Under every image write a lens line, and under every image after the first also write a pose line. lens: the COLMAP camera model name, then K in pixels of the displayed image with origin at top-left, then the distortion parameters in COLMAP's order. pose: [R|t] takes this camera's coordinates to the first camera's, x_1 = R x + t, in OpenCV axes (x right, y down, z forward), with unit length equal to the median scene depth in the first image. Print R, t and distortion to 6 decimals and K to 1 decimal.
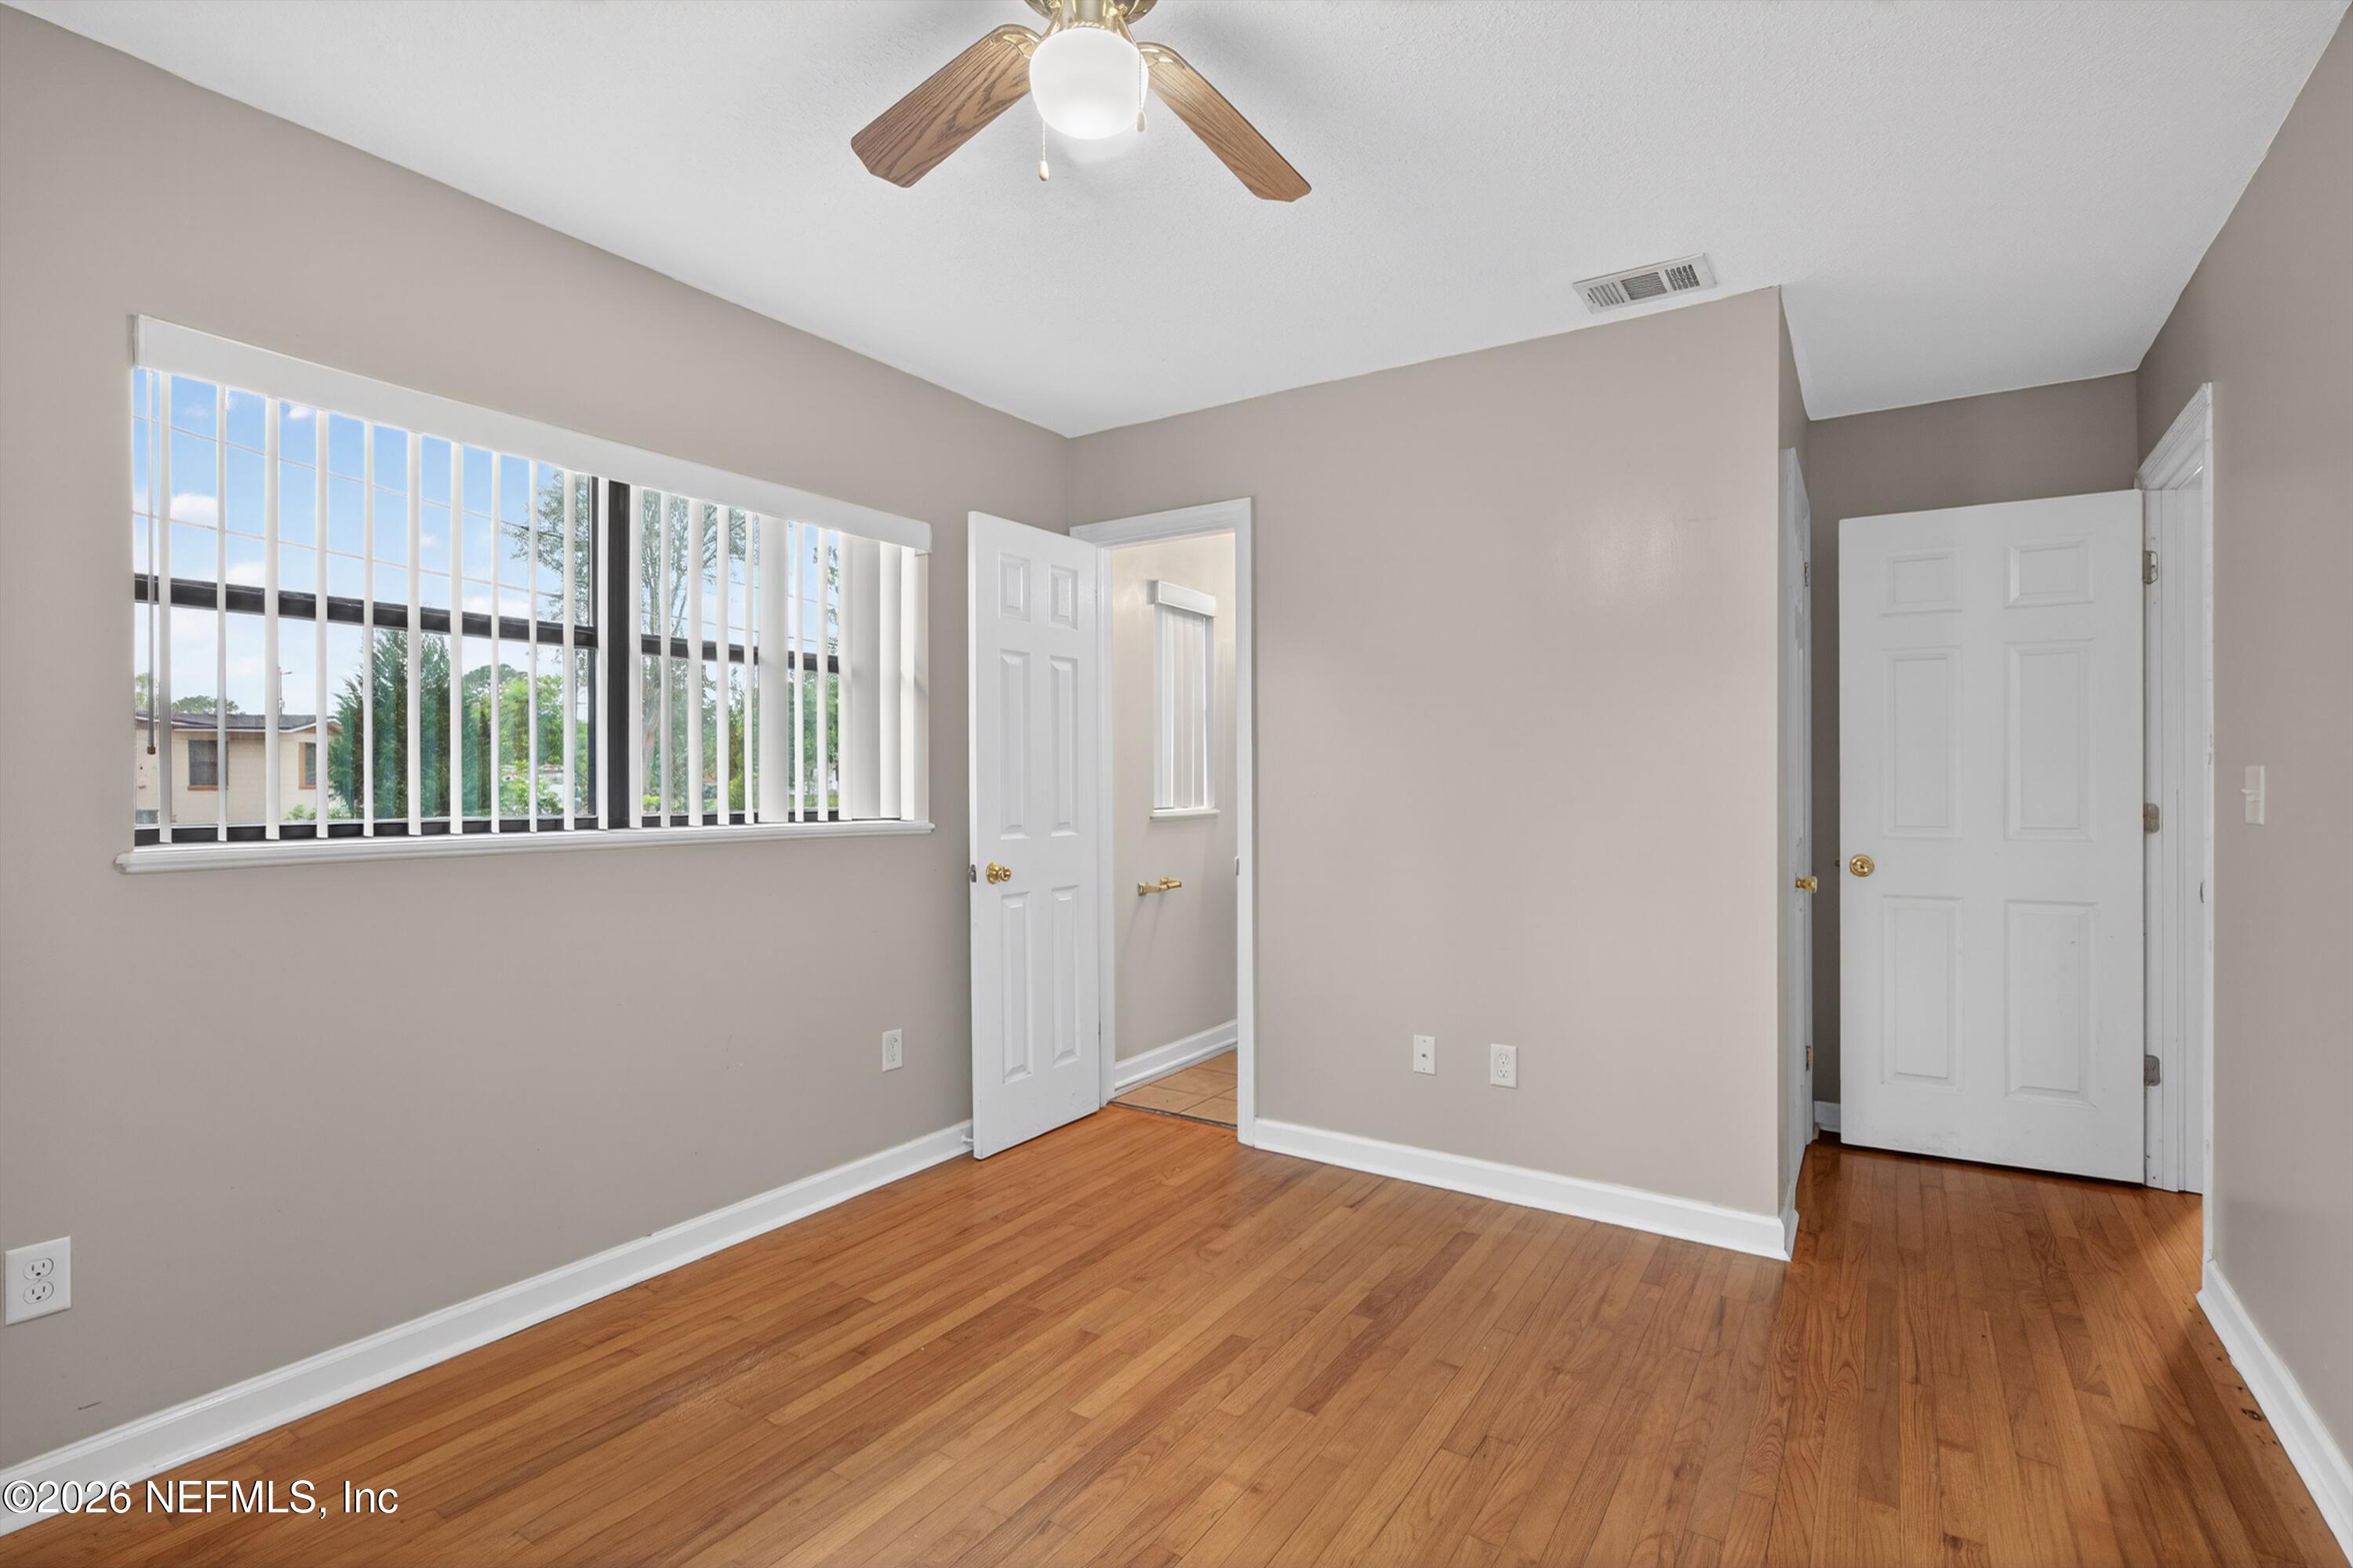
lens RADIAL K [[1089.5, 0, 1184.9], [0, 1089.5, 789.7], [0, 0, 1]] dist [-0.001172, 0.000494]
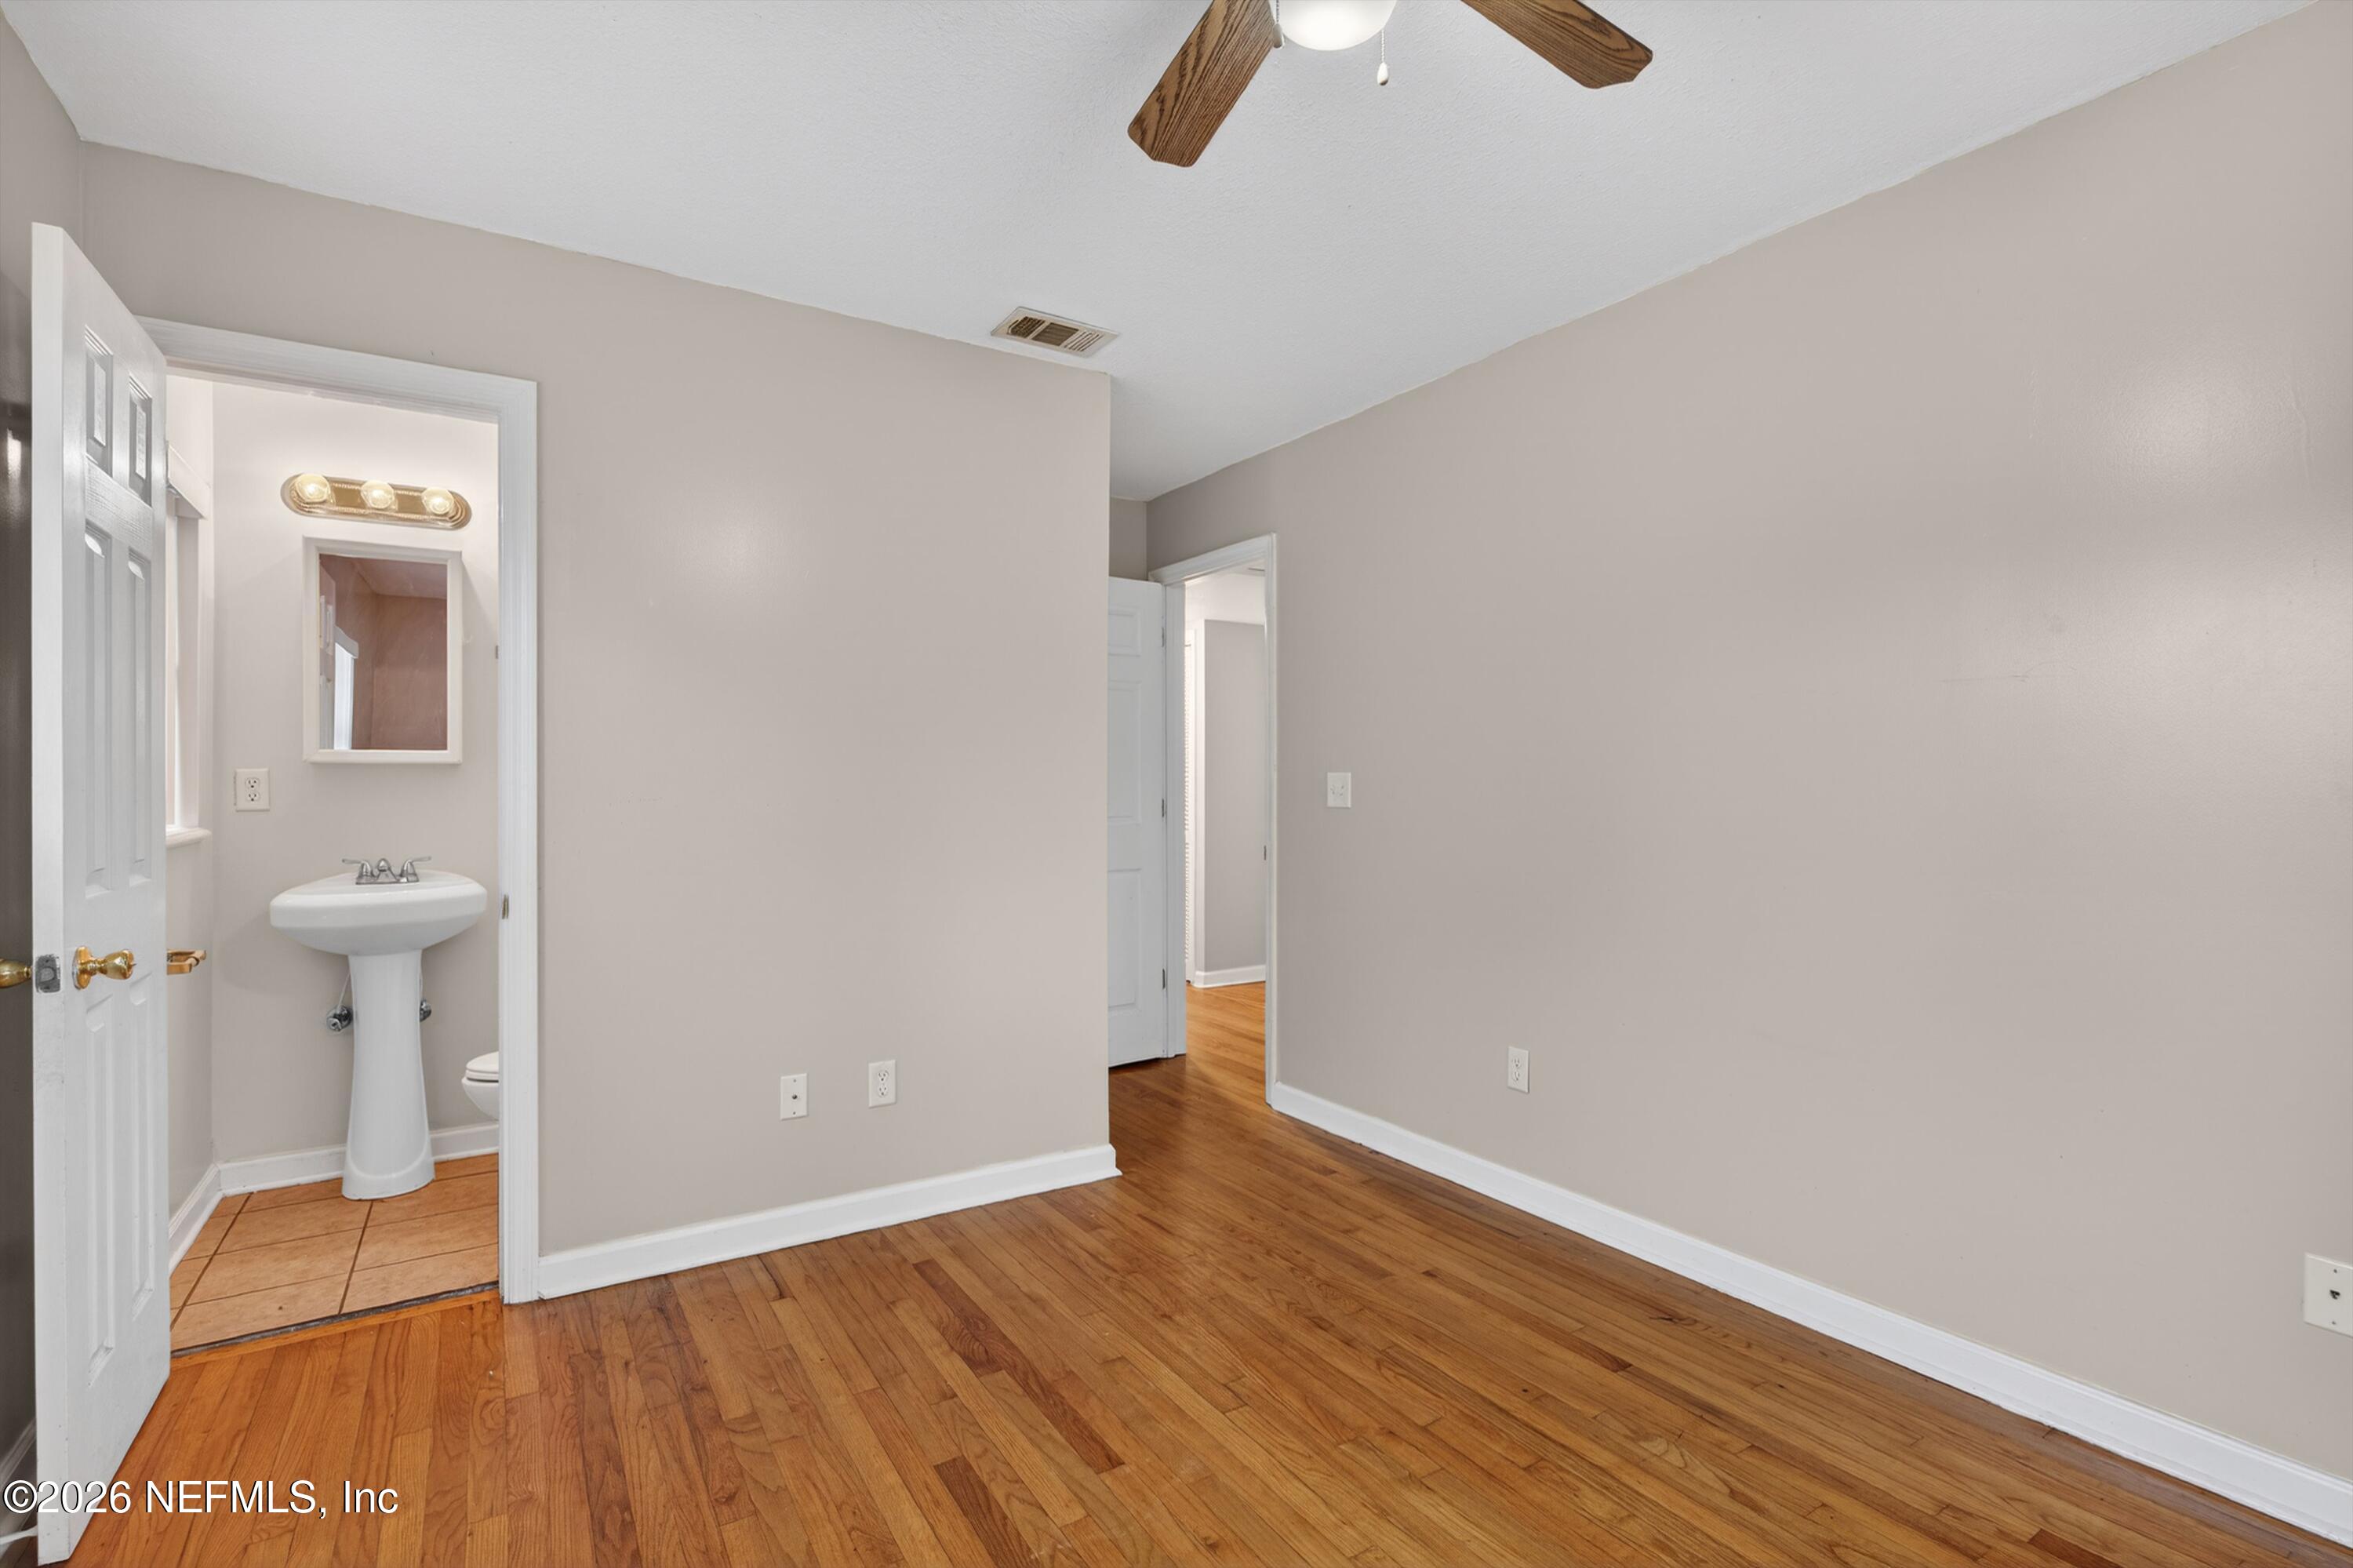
lens RADIAL K [[1084.8, 0, 1181.1], [0, 1084.8, 778.6], [0, 0, 1]] dist [-0.002892, 0.000111]
pose [[0.407609, 0.005304, 0.913141, -0.501454], [0.003389, 0.999967, -0.007321, -0.005107], [-0.913150, 0.006079, 0.407578, 0.402343]]
